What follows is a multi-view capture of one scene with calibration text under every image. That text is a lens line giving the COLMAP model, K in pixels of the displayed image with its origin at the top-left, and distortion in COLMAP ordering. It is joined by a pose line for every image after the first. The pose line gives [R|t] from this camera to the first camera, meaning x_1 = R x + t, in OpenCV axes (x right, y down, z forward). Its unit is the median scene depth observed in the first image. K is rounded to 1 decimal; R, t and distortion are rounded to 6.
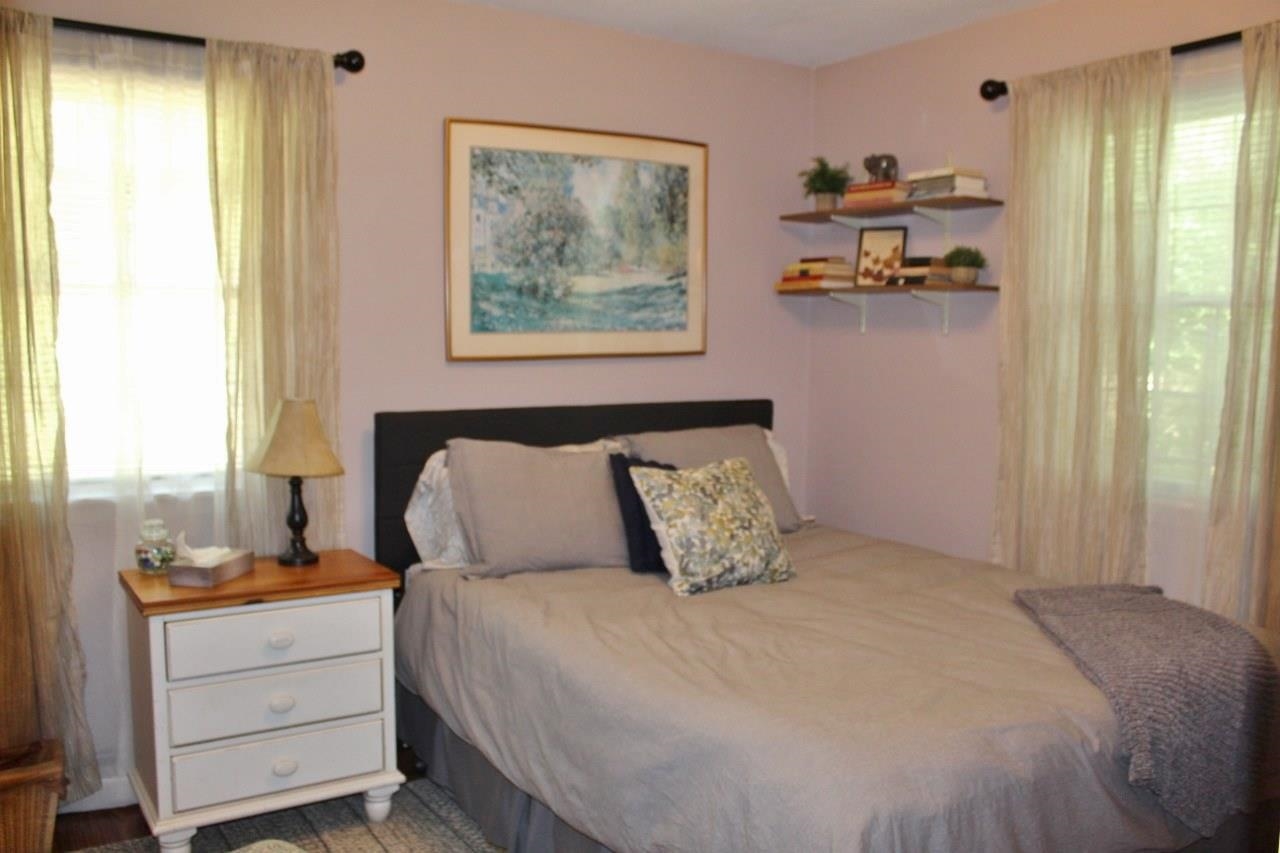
lens RADIAL K [[1084.9, 0, 640.0], [0, 1084.9, 426.5], [0, 0, 1]] dist [-0.169980, 0.171766]
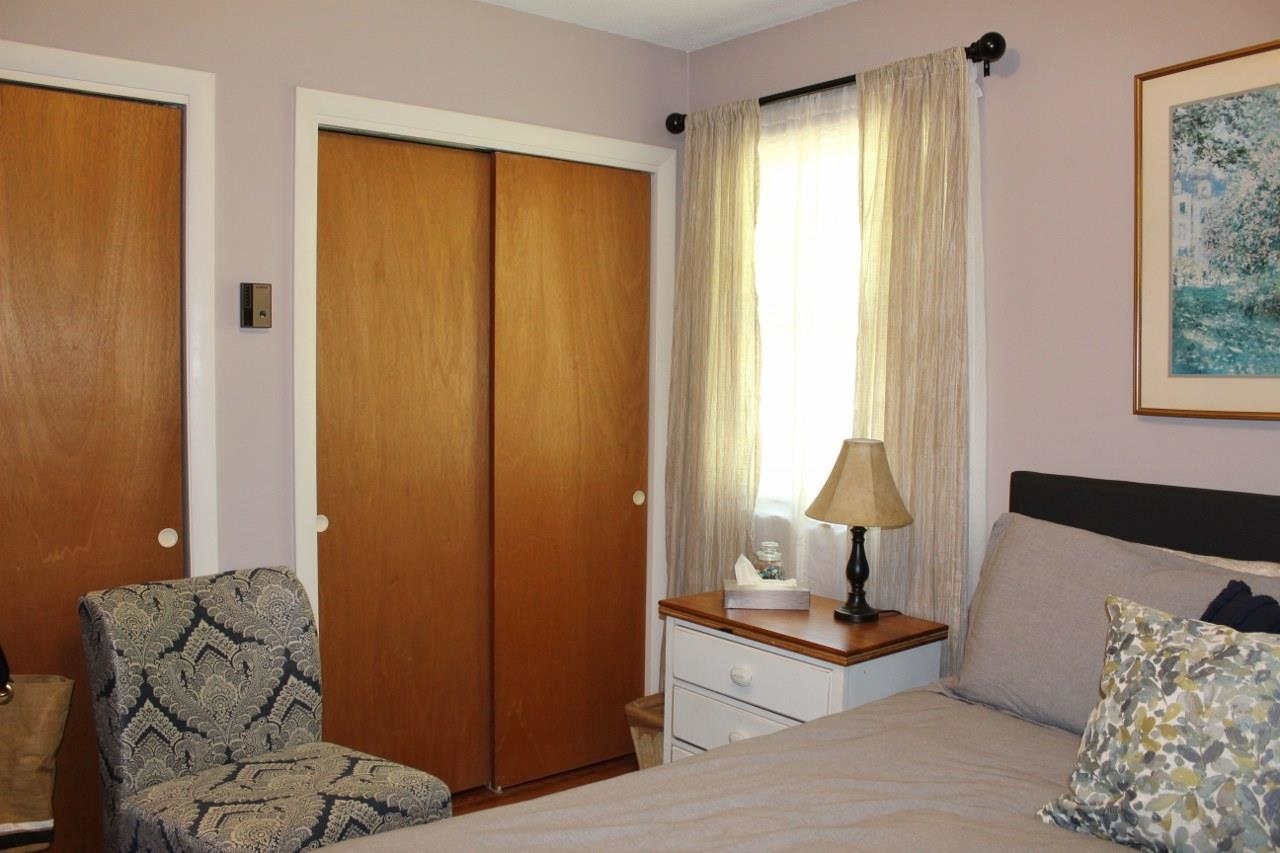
lens RADIAL K [[1084.9, 0, 640.0], [0, 1084.9, 426.5], [0, 0, 1]] dist [-0.169980, 0.171766]
pose [[0.085741, 0.049399, -0.995092, 0.490669], [-0.104311, 0.993726, 0.040344, -0.045888], [0.990842, 0.100340, 0.090356, 0.608653]]
